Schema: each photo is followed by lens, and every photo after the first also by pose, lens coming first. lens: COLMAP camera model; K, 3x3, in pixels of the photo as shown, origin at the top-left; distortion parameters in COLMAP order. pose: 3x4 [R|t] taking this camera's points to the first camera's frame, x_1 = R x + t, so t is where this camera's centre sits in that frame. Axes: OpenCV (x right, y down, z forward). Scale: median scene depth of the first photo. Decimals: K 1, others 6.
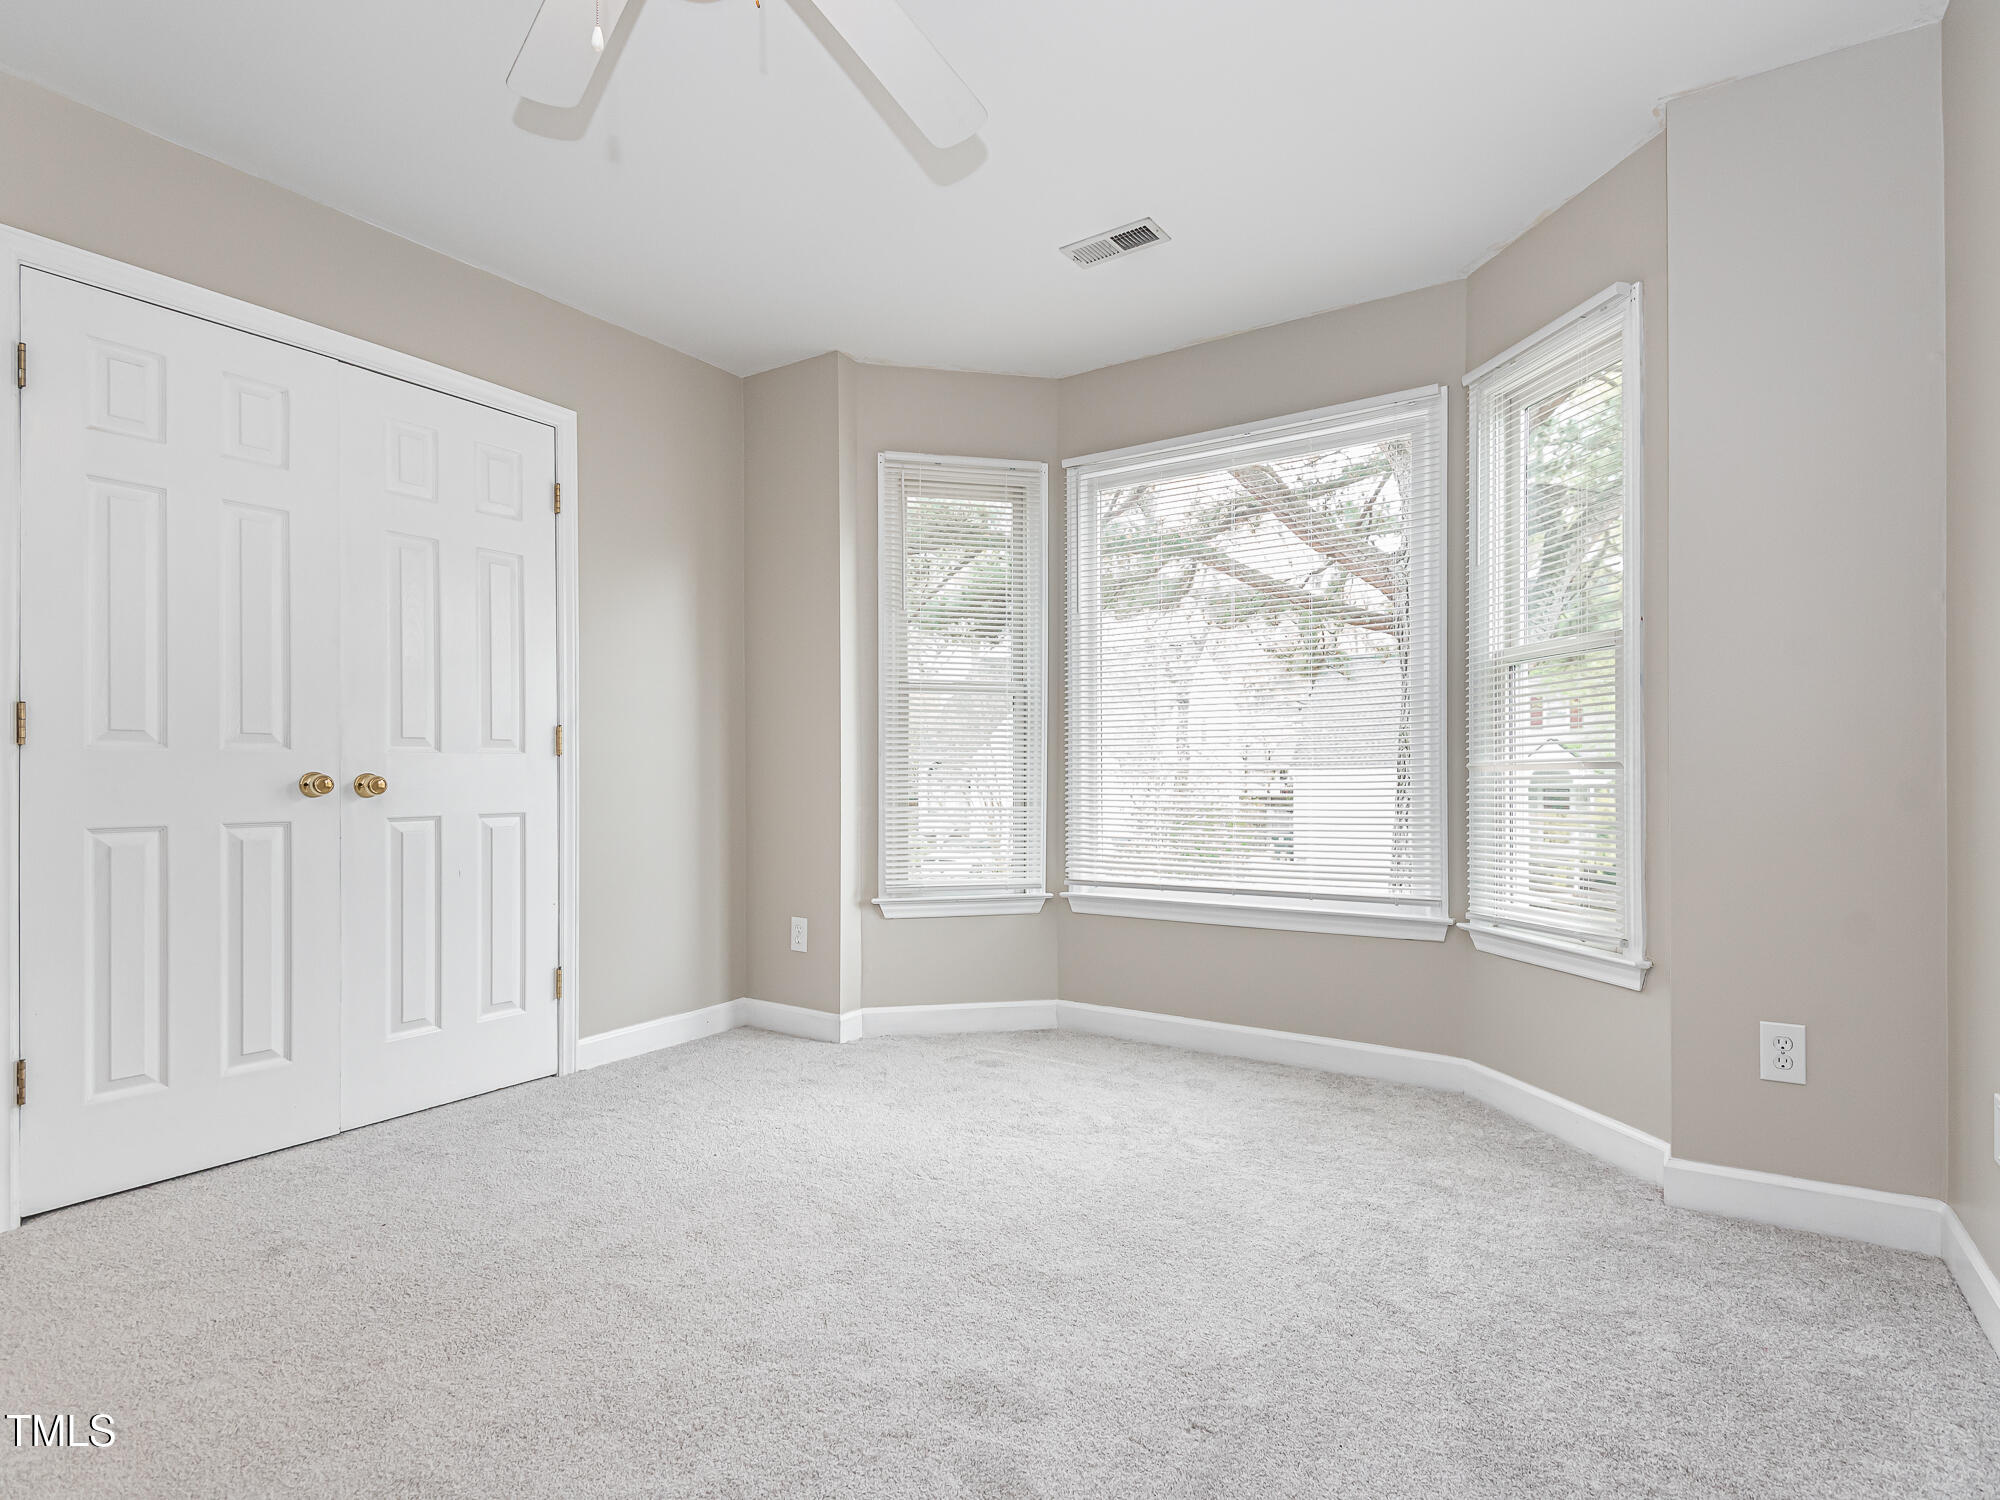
lens RADIAL K [[1017.5, 0, 1005.4], [0, 1017.5, 765.3], [0, 0, 1]] dist [0.046839, -0.033226]
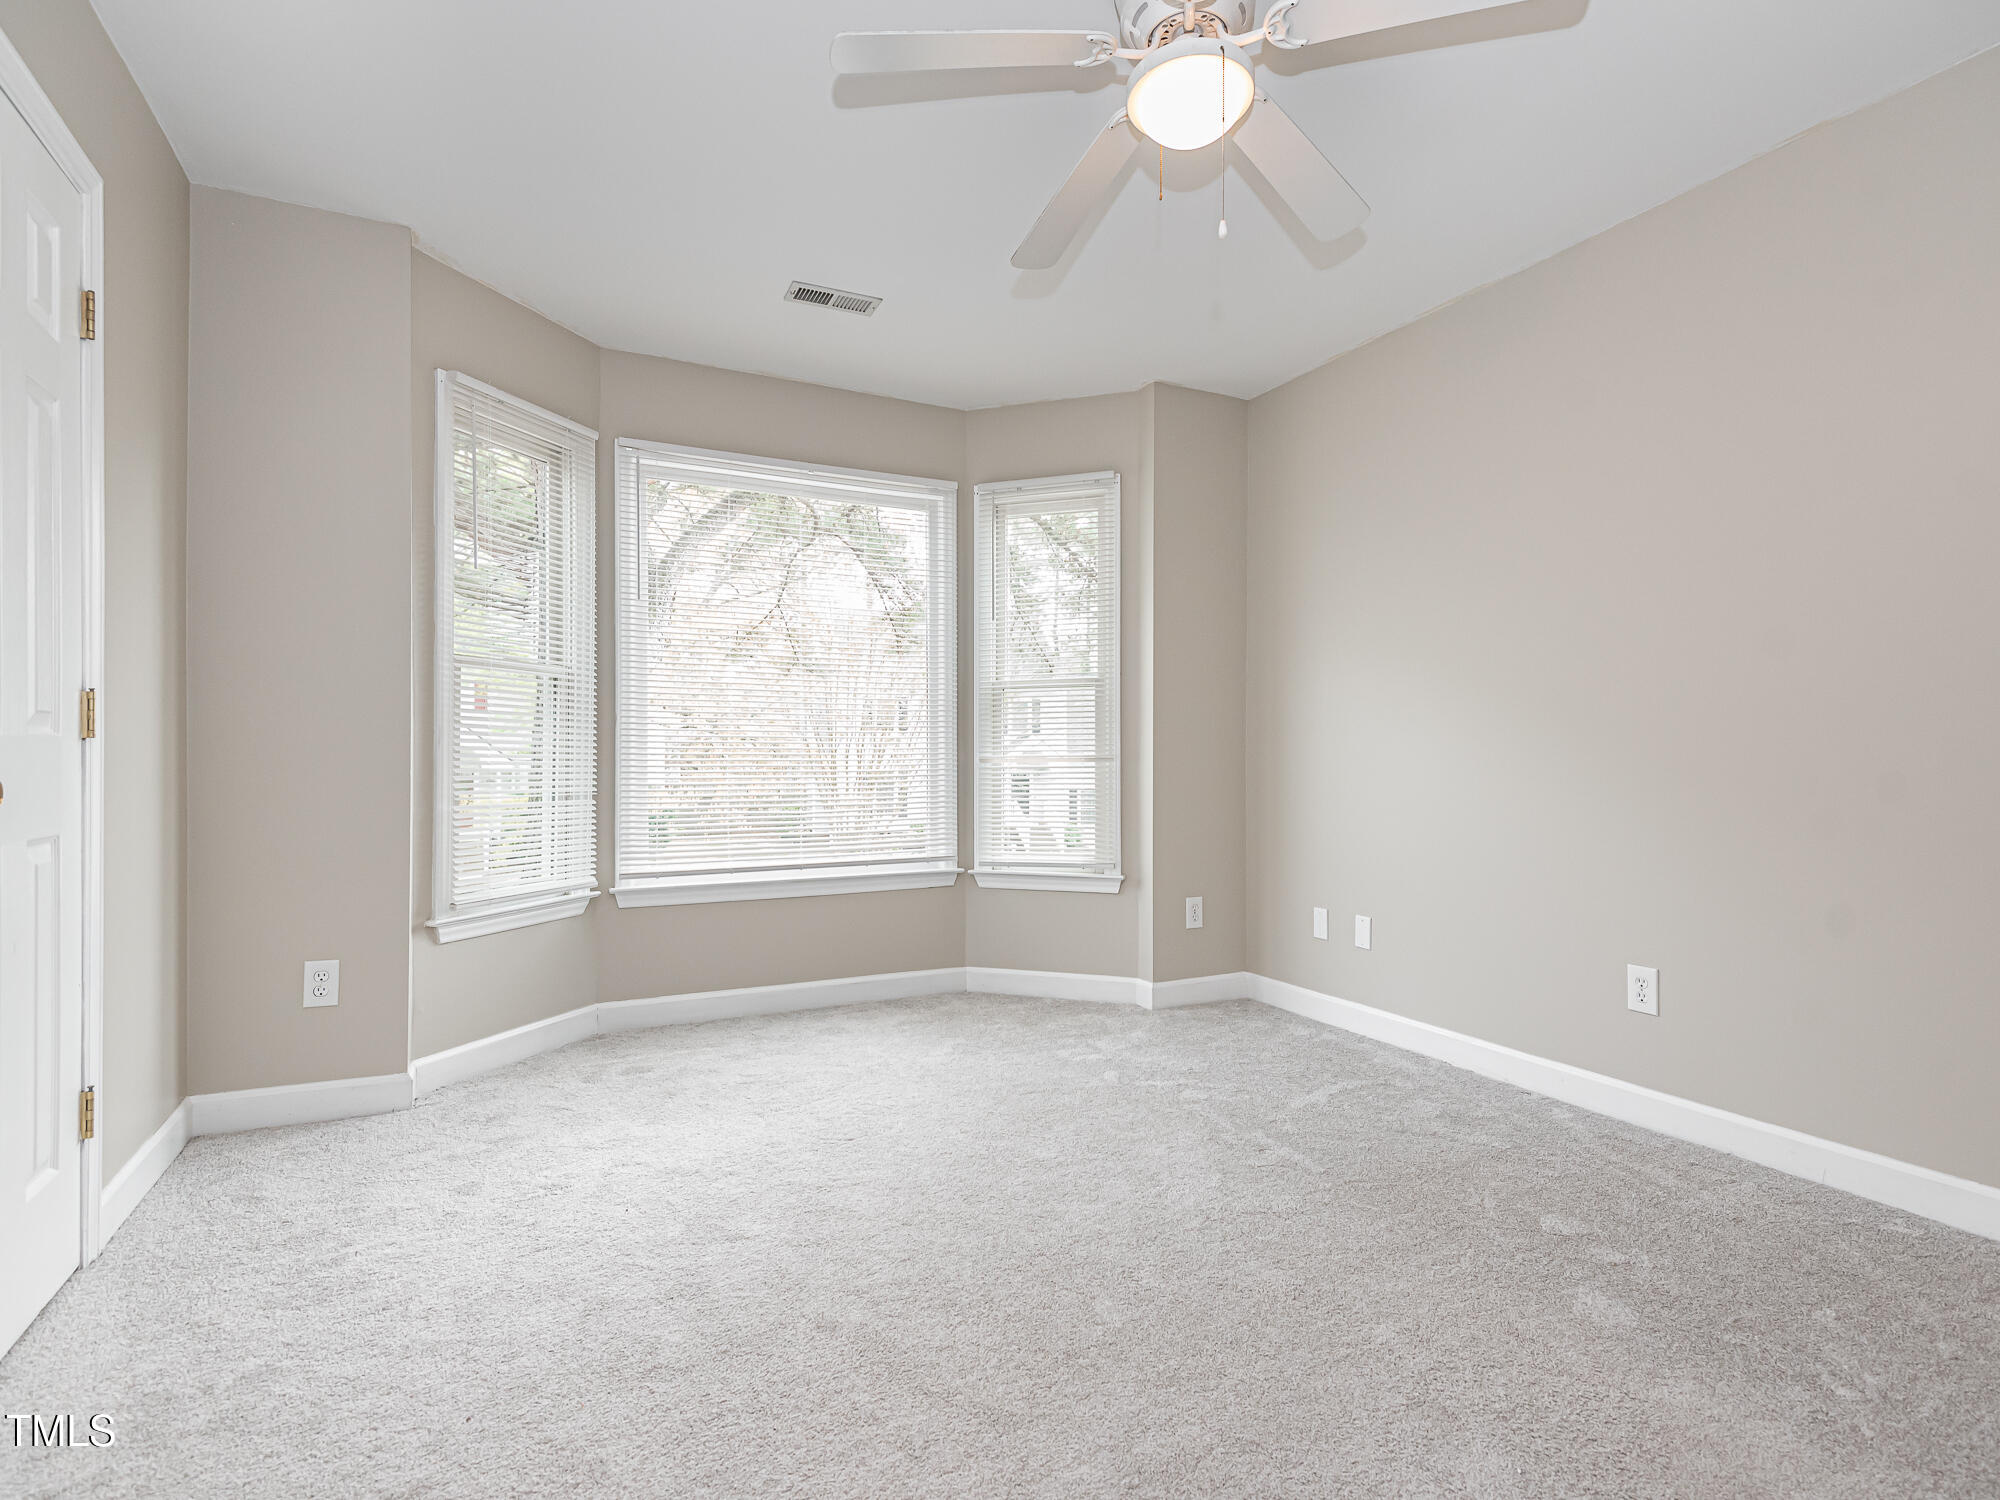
lens RADIAL K [[1015.8, 0, 1000.0], [0, 1015.8, 750.0], [0, 0, 1]] dist [0.045428, -0.033184]
pose [[0.516940, 0.008146, 0.855983, -0.611668], [-0.010470, 0.999940, -0.003193, -0.006414], [-0.855958, -0.007312, 0.516994, 0.203712]]
